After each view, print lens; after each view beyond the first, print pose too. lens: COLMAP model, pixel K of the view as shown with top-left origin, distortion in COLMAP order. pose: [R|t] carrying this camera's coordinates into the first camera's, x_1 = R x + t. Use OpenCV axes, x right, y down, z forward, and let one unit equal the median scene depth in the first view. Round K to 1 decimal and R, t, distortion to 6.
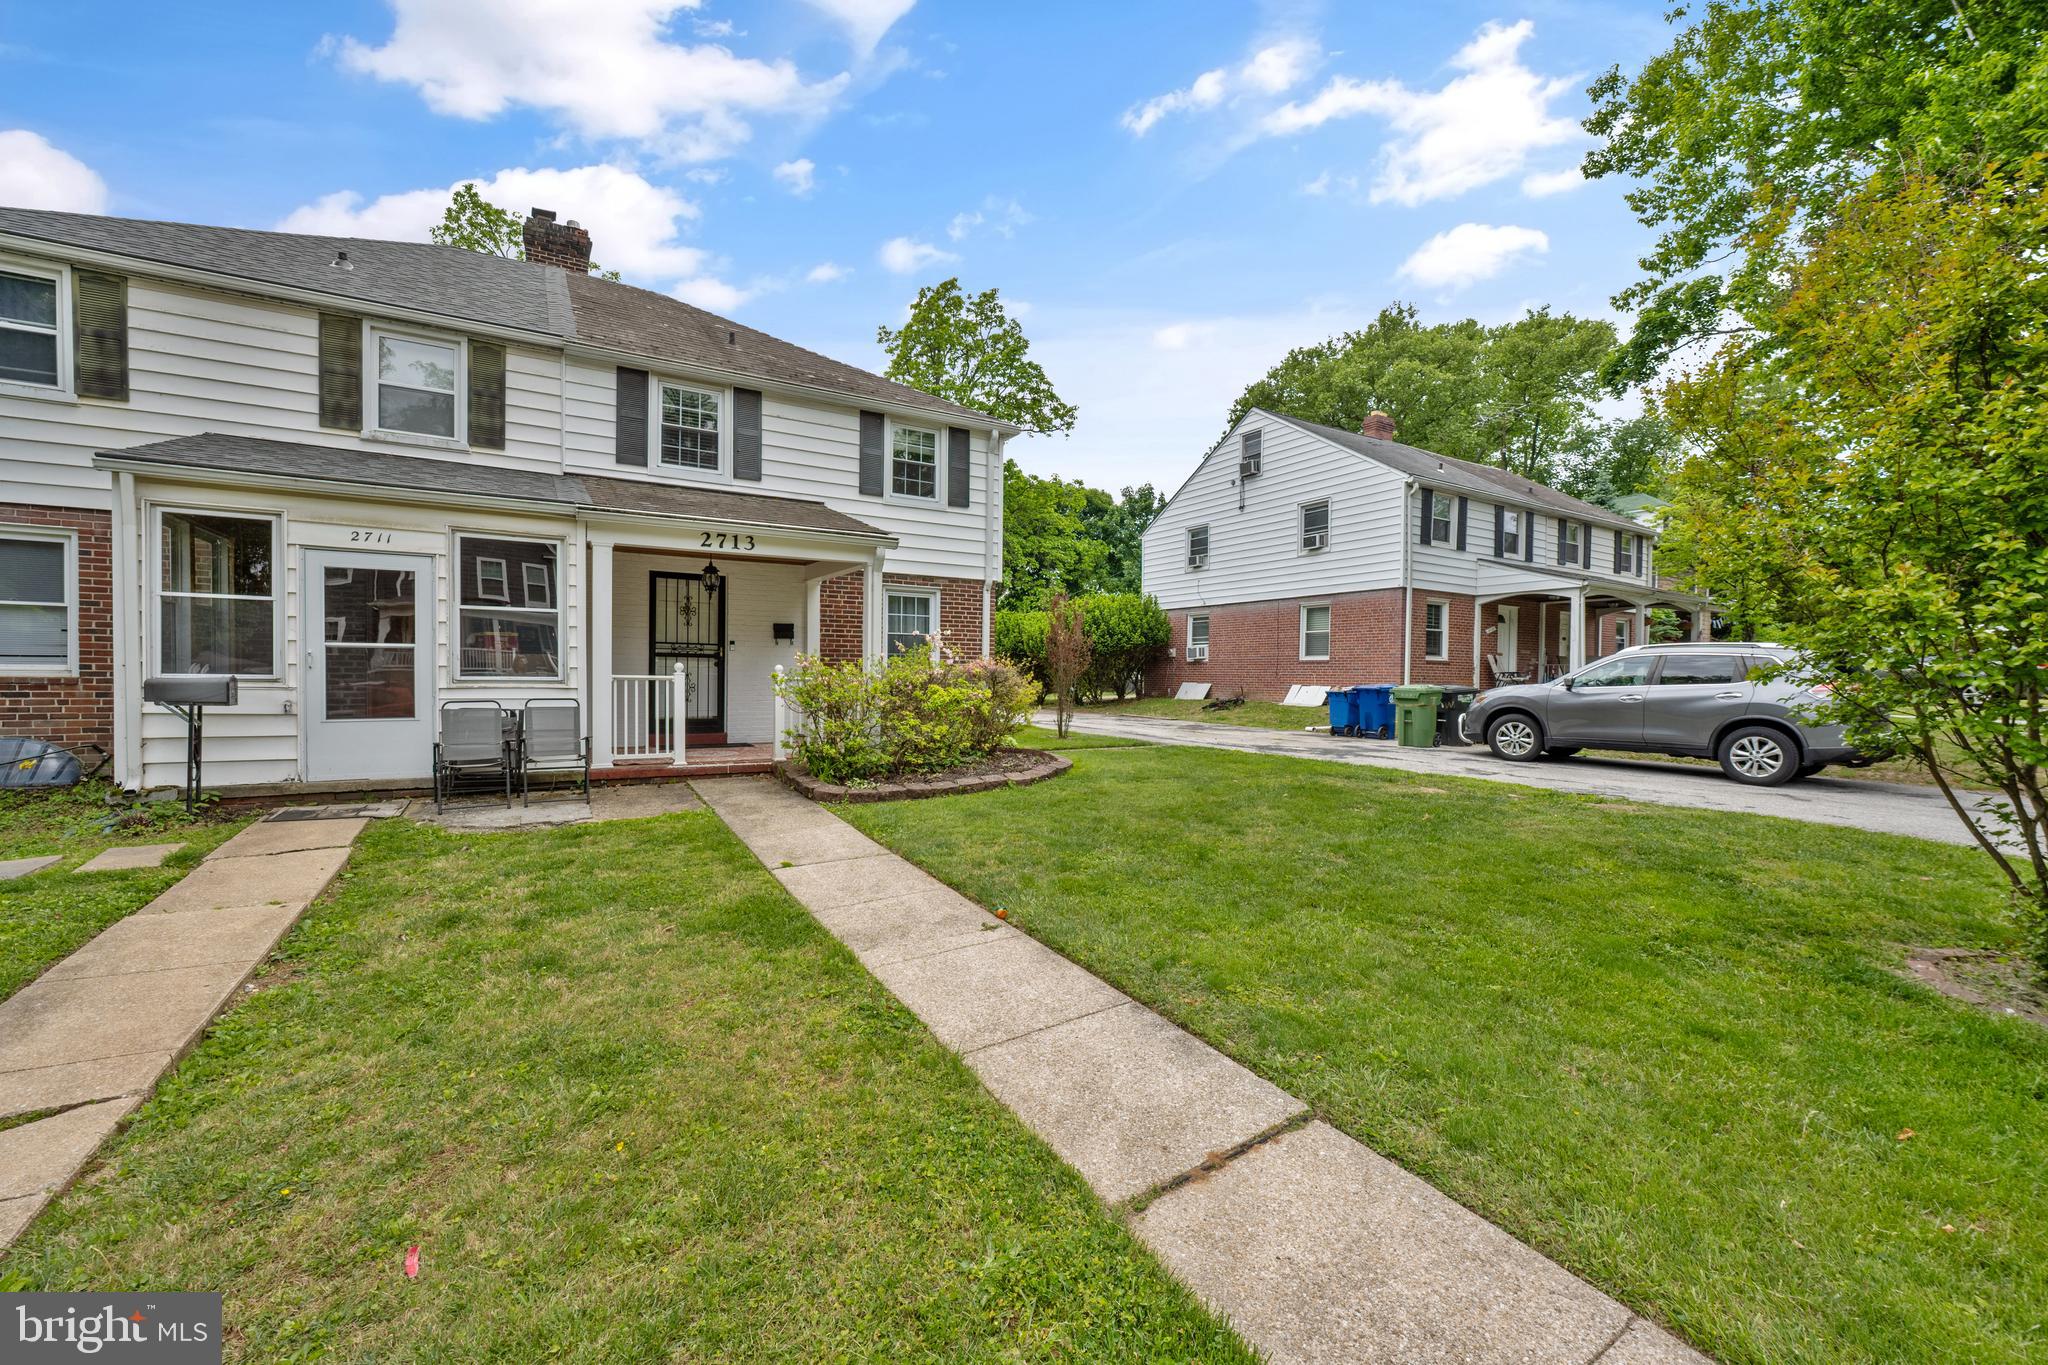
lens RADIAL K [[804.1, 0, 1017.8], [0, 804.1, 683.7], [0, 0, 1]] dist [-0.002197, -0.000080]
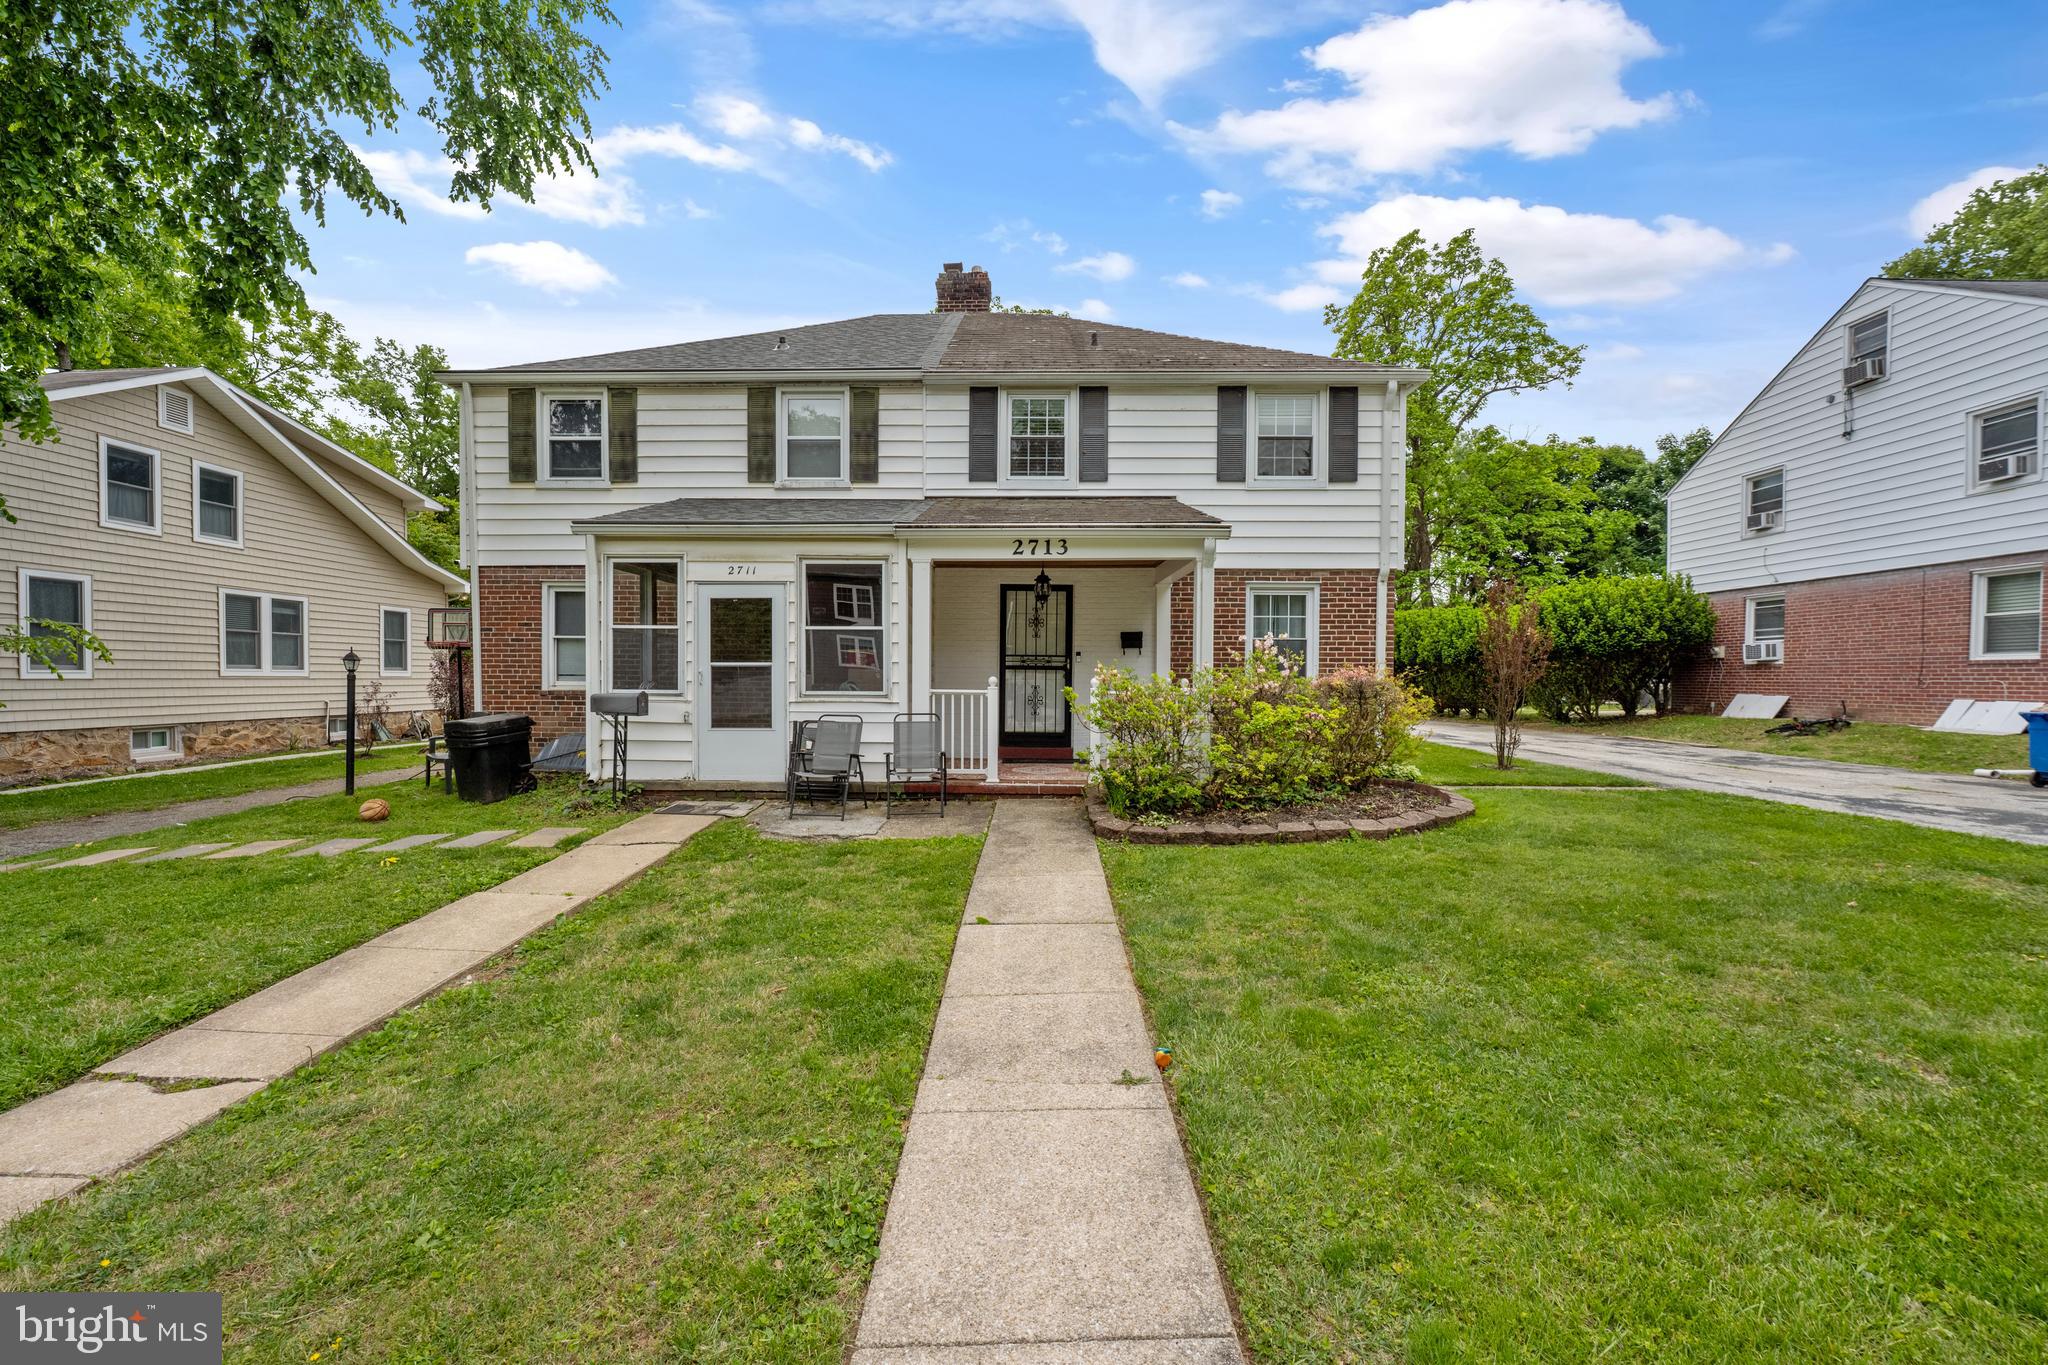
lens RADIAL K [[805.1, 0, 1026.3], [0, 805.1, 687.9], [0, 0, 1]] dist [-0.004294, 0.000205]
pose [[0.851701, 0.000934, -0.524028, 0.097084], [-0.002544, 0.999994, -0.002351, -0.008218], [0.524022, 0.003336, 0.851698, 0.154894]]
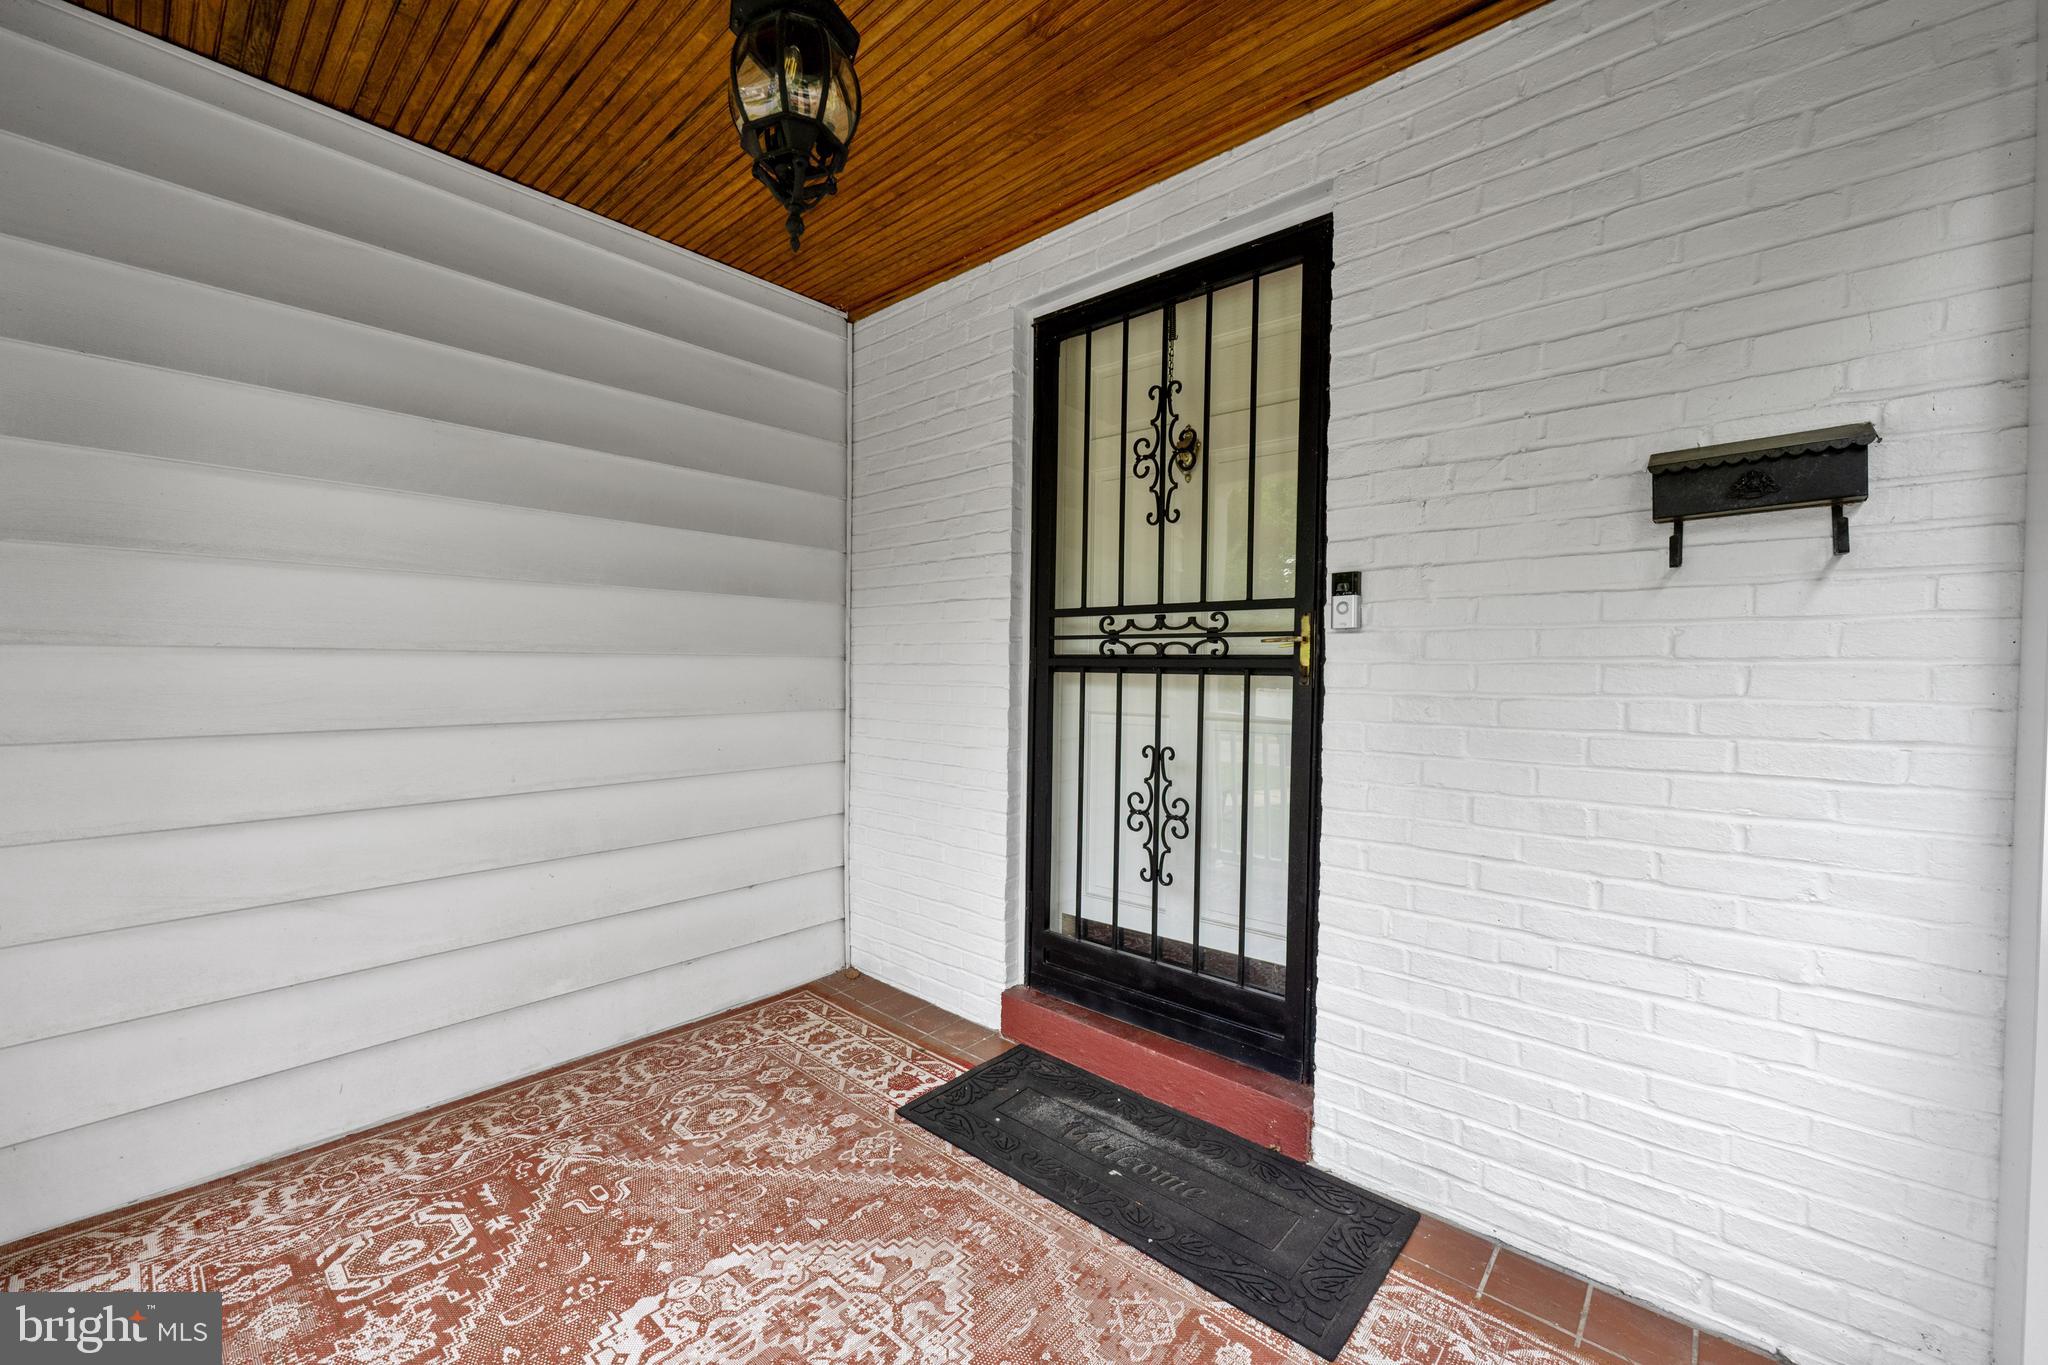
lens RADIAL K [[809.4, 0, 1026.1], [0, 809.4, 690.3], [0, 0, 1]] dist [-0.003046, 0.000115]
pose [[0.292736, 0.021055, -0.955962, -0.214923], [-0.020775, 0.999662, 0.015656, -0.031021], [0.955968, 0.015277, 0.293074, 0.910873]]
